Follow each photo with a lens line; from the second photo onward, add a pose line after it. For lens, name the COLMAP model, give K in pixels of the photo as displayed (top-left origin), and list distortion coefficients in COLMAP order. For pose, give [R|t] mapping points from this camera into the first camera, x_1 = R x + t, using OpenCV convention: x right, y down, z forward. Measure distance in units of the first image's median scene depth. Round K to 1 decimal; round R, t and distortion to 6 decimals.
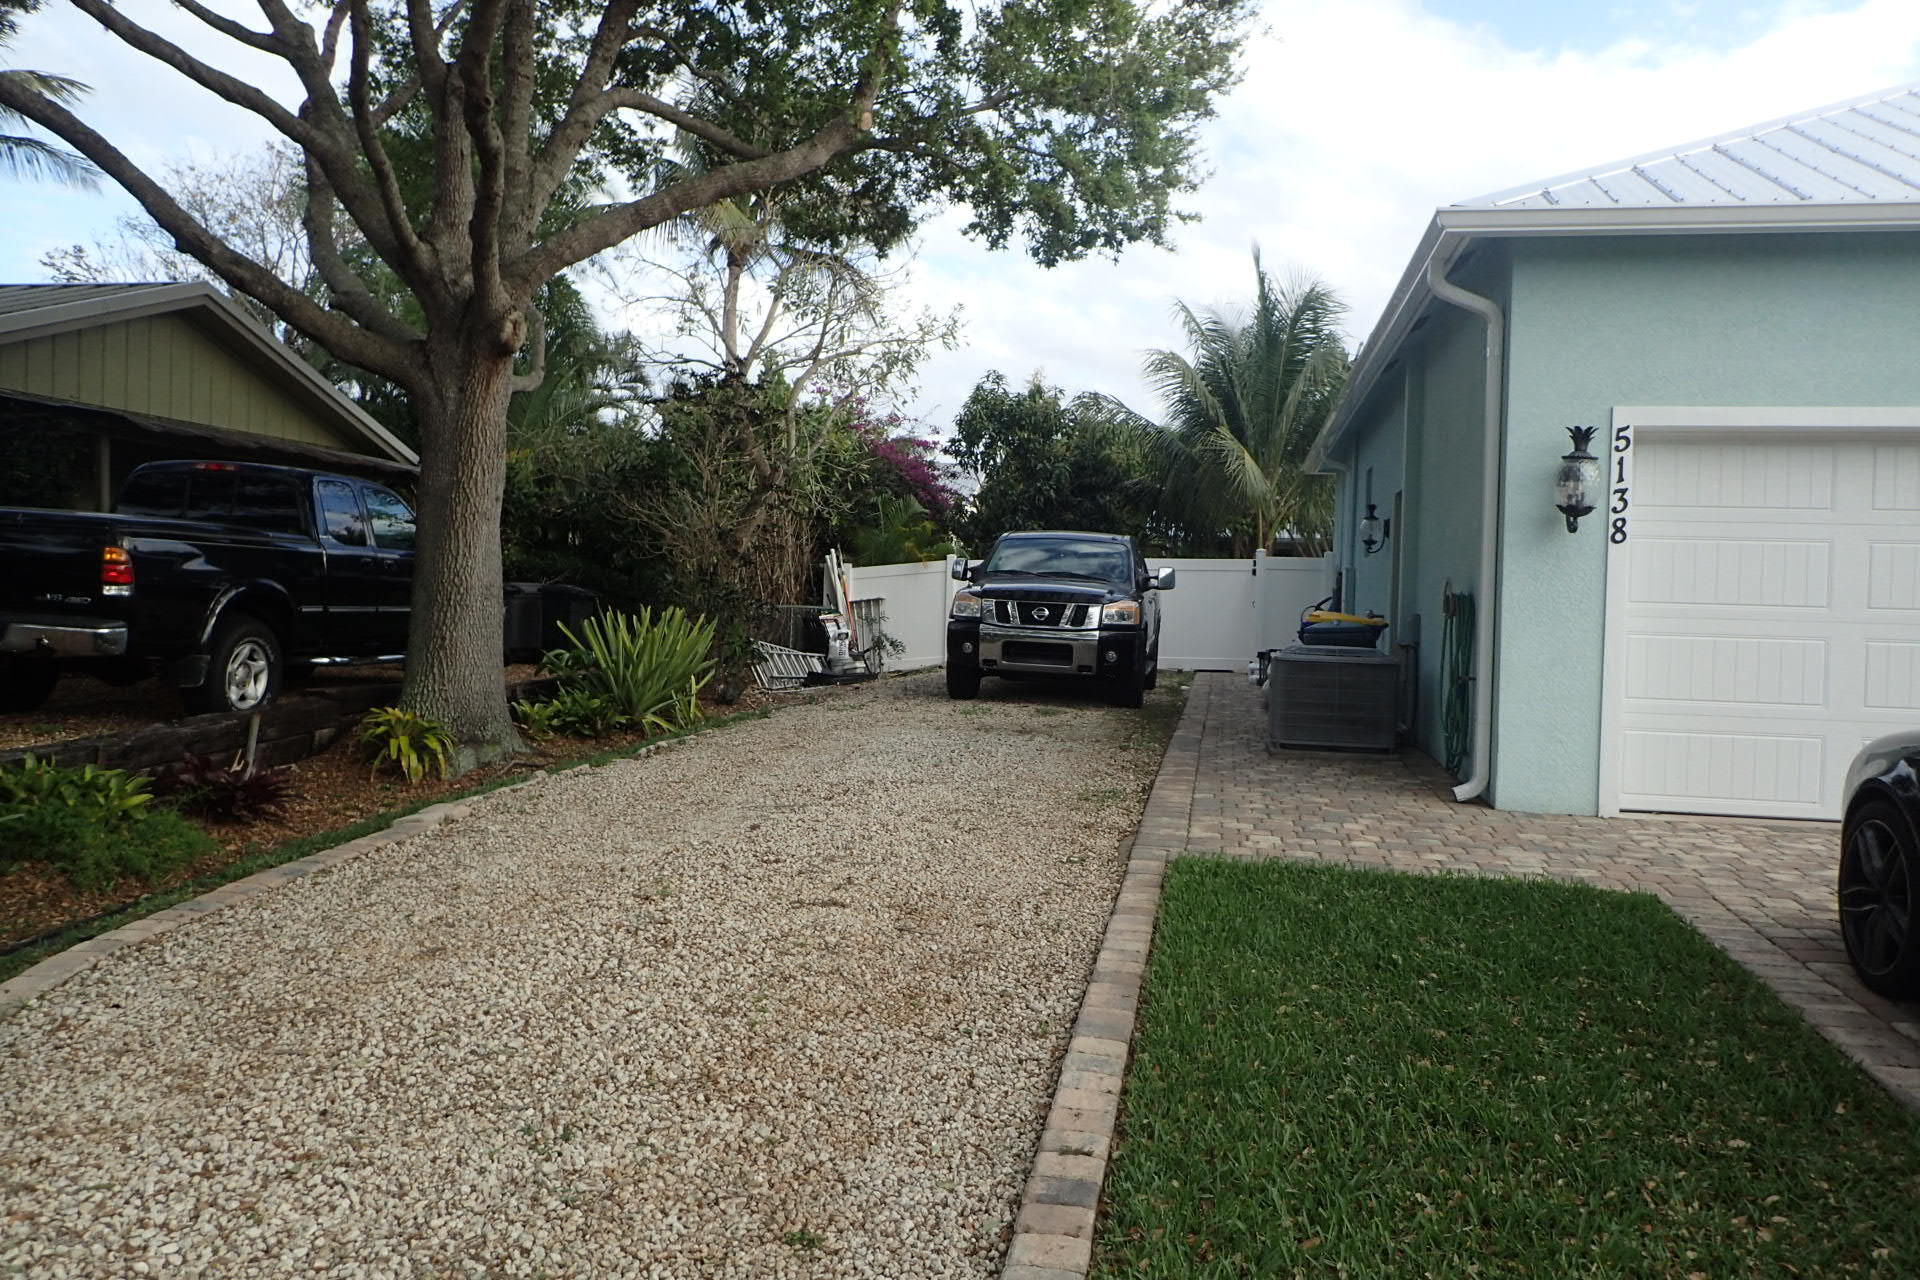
lens RADIAL K [[1448.6, 0, 967.4], [0, 1448.6, 629.9], [0, 0, 1]] dist [0.012863, 0.011627]
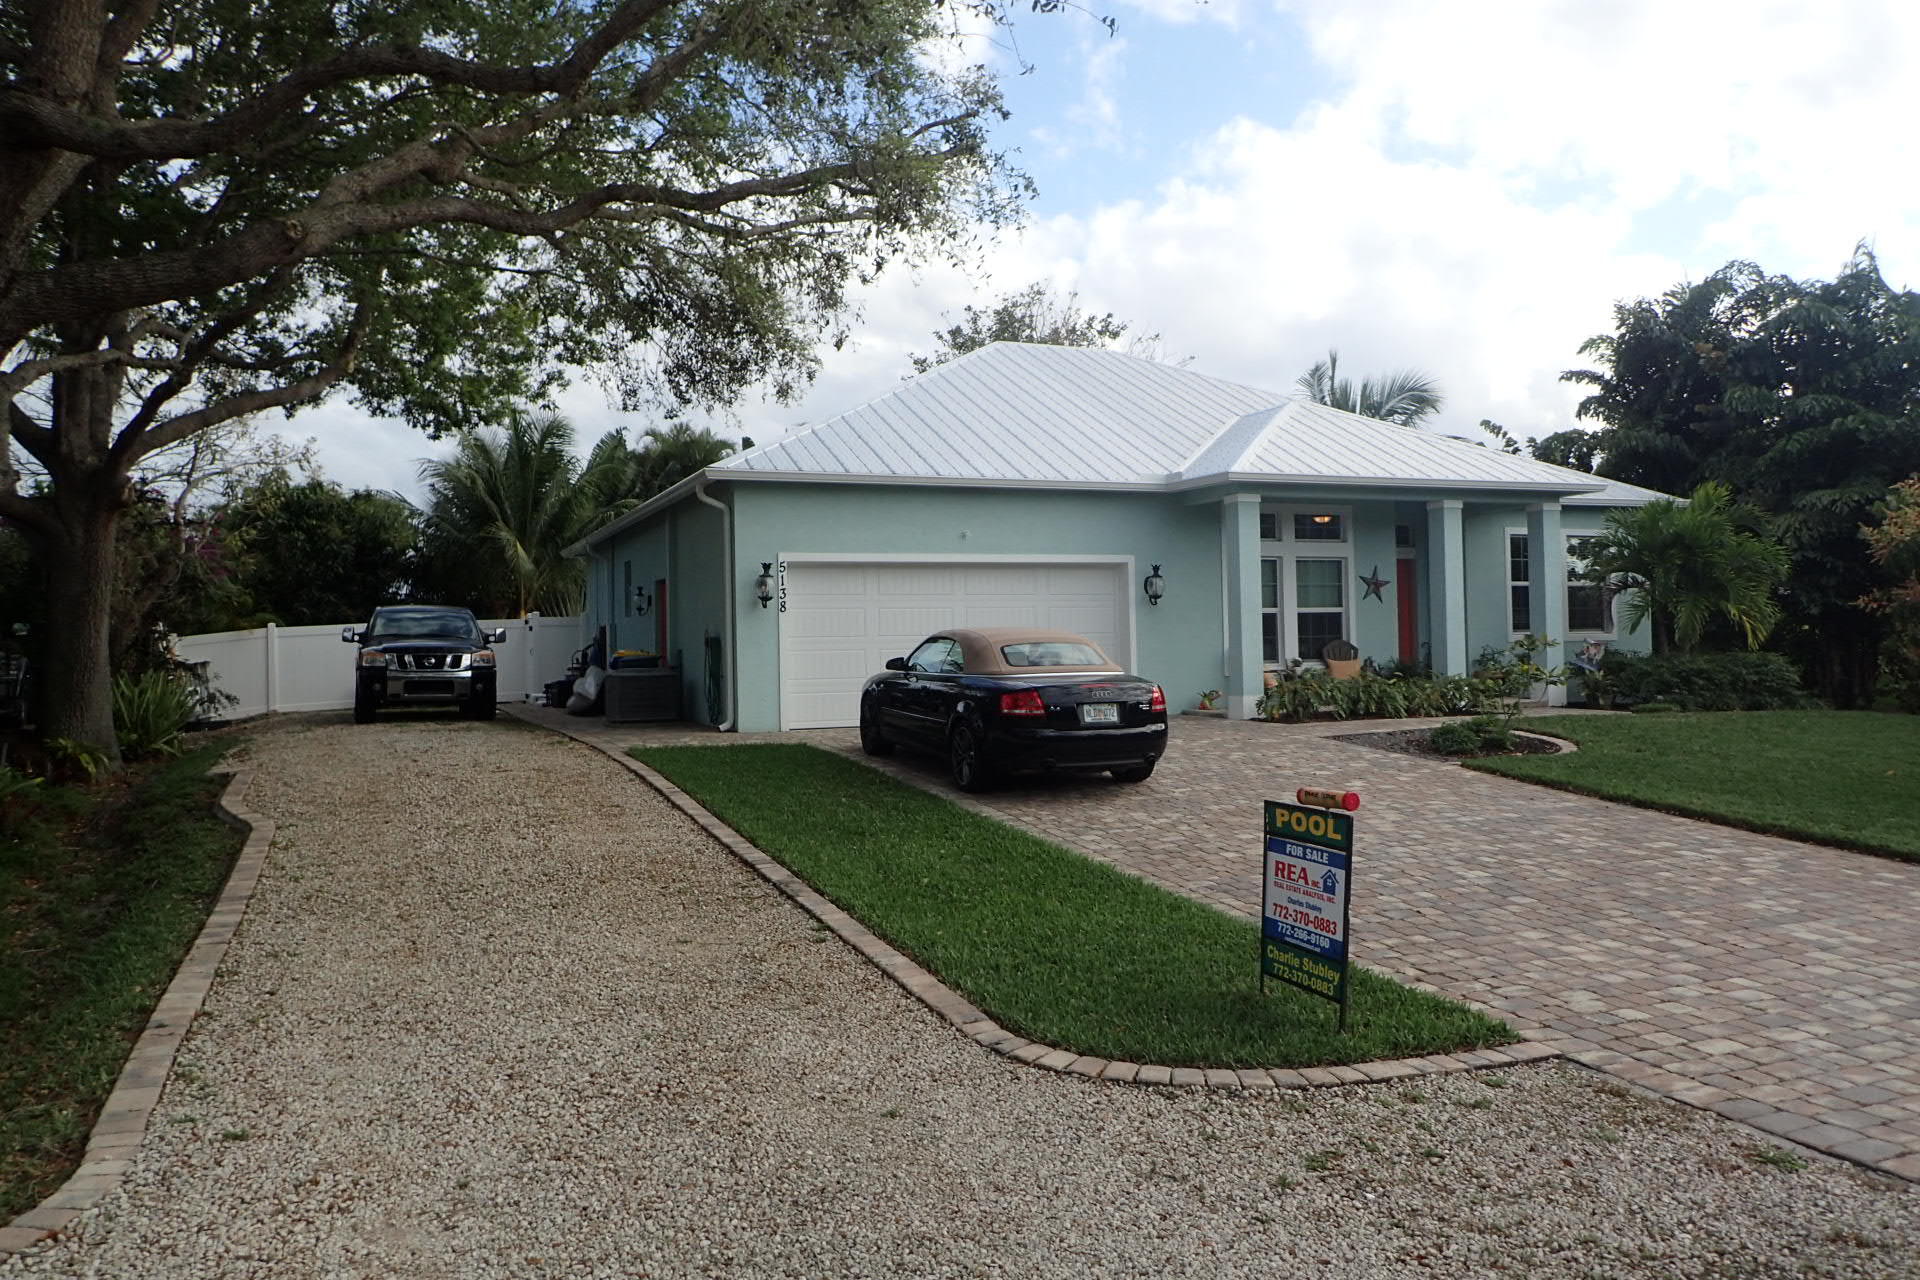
lens RADIAL K [[1448.6, 0, 980.0], [0, 1448.6, 598.9], [0, 0, 1]] dist [0.012863, 0.011627]
pose [[0.837910, -0.024971, 0.545237, -0.290627], [0.055004, 0.997731, -0.038835, 0.013967], [-0.543029, 0.062531, 0.837382, -0.586782]]
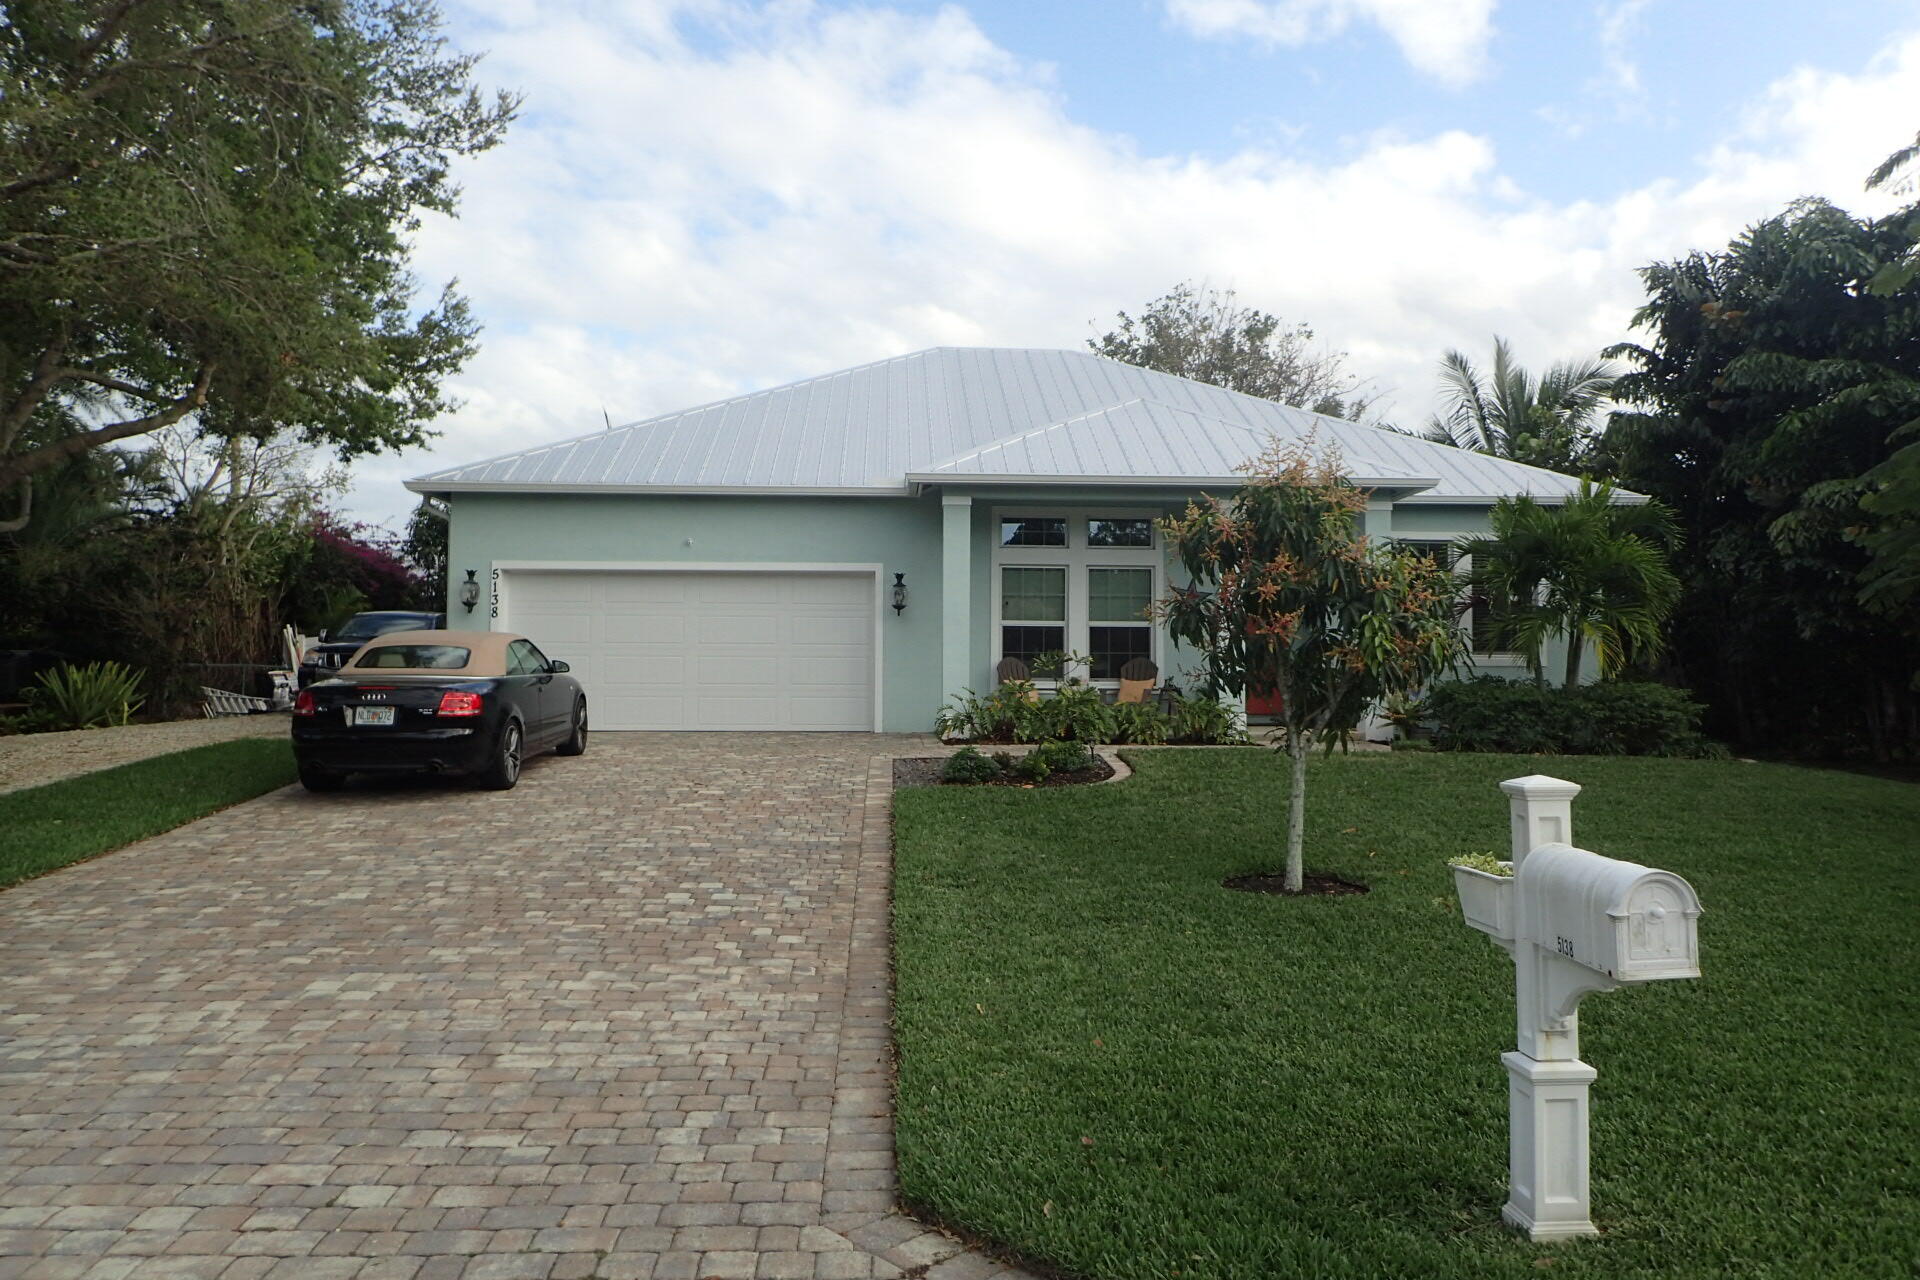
lens RADIAL K [[1448.6, 0, 949.6], [0, 1448.6, 637.1], [0, 0, 1]] dist [0.012863, 0.011627]
pose [[0.975002, -0.018058, 0.221459, 0.351050], [0.027605, 0.998815, -0.040089, 0.048269], [-0.220473, 0.045200, 0.974345, -0.809552]]
